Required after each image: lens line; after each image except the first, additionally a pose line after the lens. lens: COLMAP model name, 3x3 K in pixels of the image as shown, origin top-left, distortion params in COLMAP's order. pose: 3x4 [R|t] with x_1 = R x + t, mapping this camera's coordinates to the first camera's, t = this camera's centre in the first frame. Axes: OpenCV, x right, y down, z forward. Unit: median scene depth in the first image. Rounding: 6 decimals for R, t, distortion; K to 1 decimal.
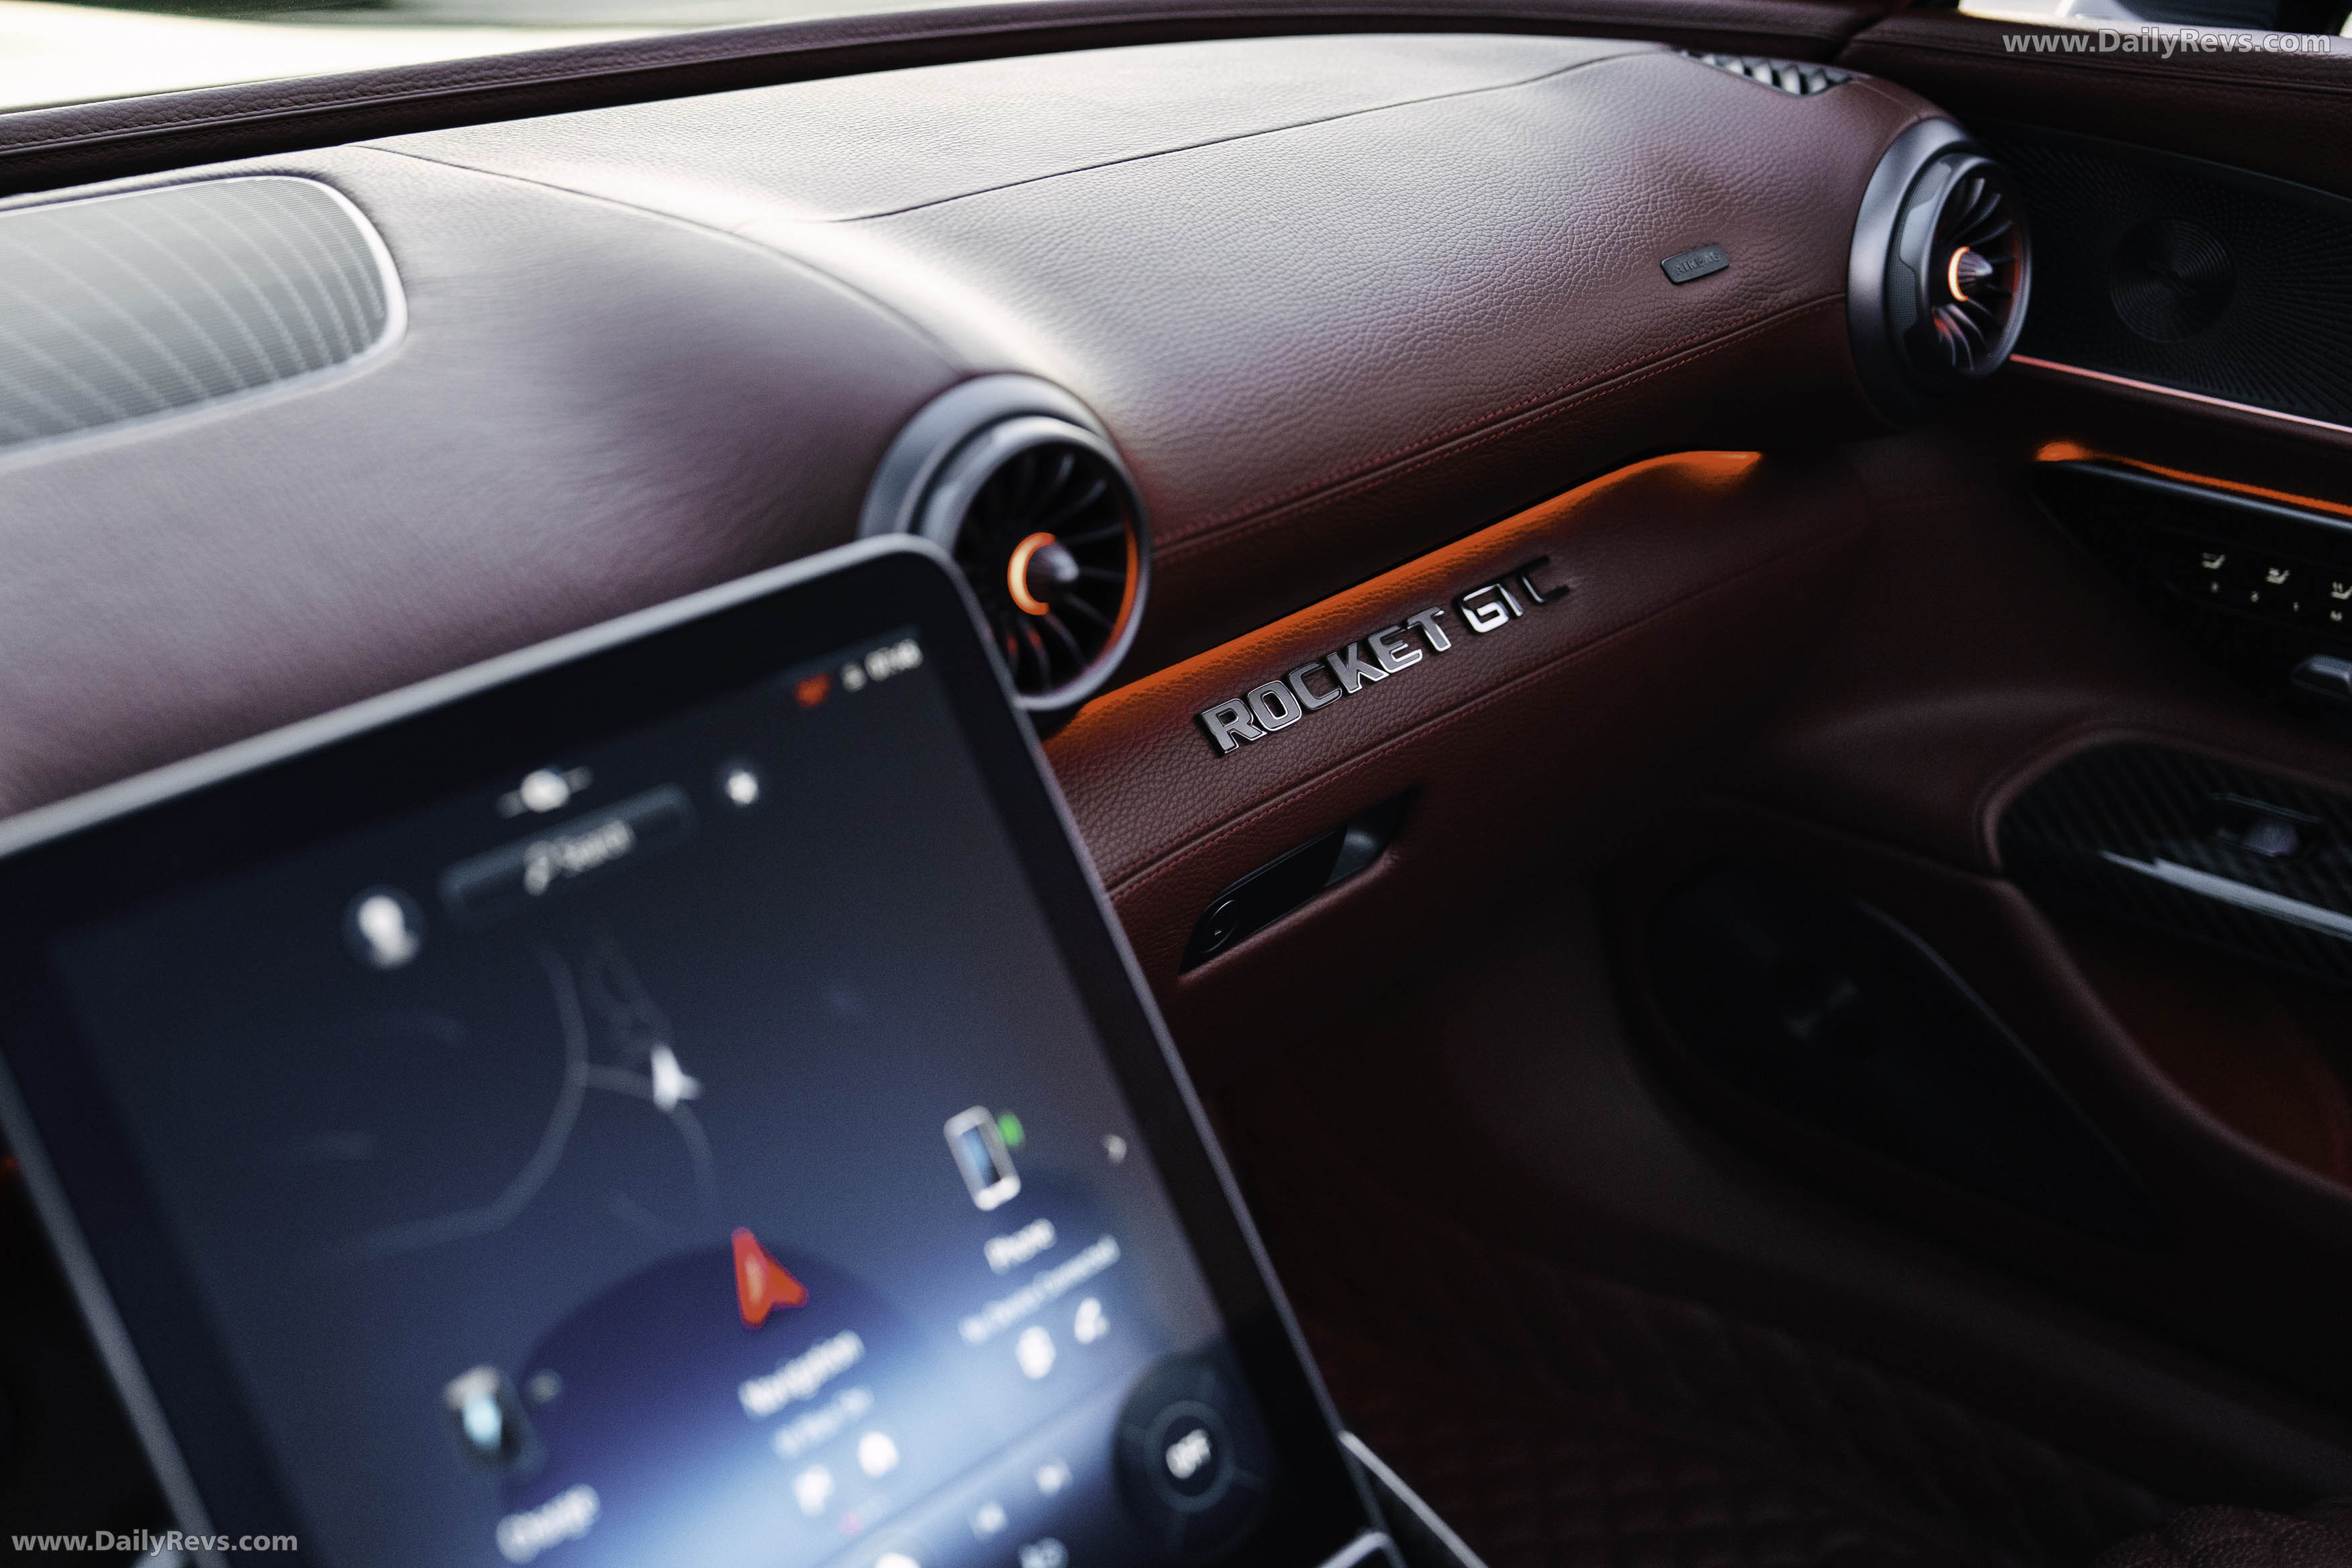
lens RADIAL K [[2862.9, 0, 1176.0], [0, 2862.9, 784.0], [0, 0, 1]] dist [0.024798, 0.046323]
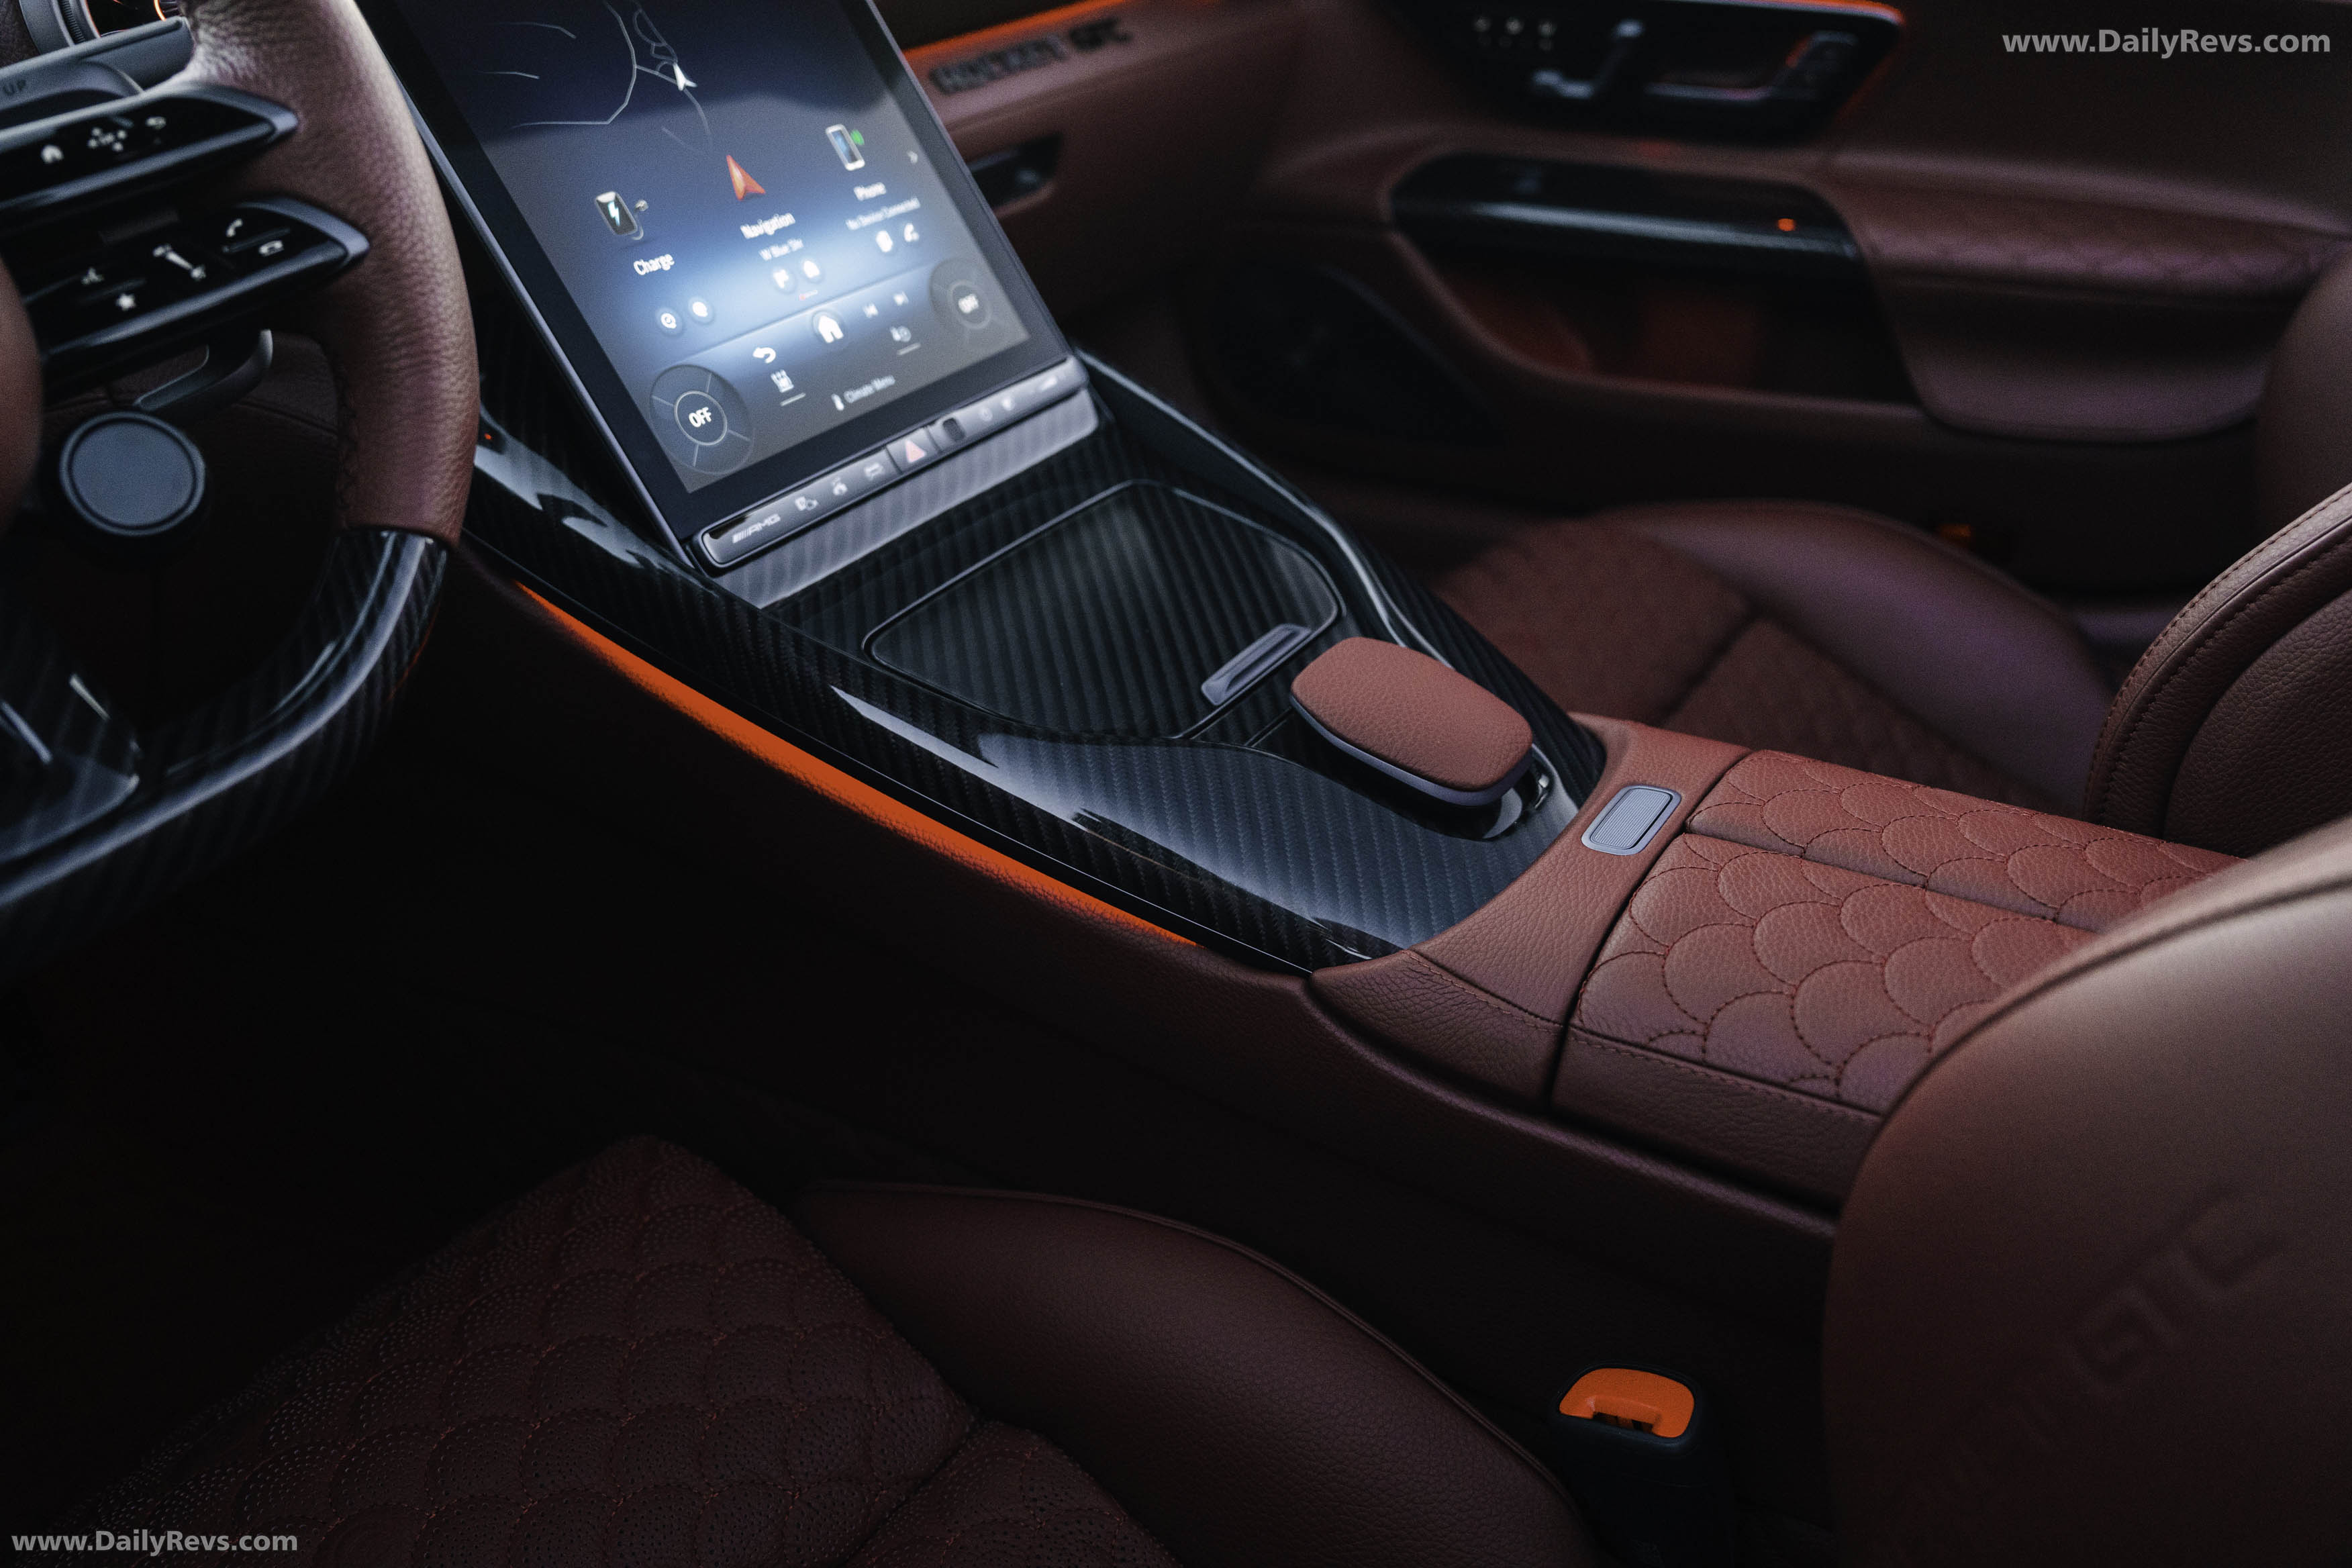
lens RADIAL K [[1861.9, 0, 1176.0], [0, 1861.9, 784.0], [0, 0, 1]] dist [-0.070601, 0.062551]
pose [[0.985922, -0.121652, 0.114711, -0.042153], [0.109211, 0.988009, 0.109142, 0.446434], [-0.126612, -0.095077, 0.987385, -0.314555]]
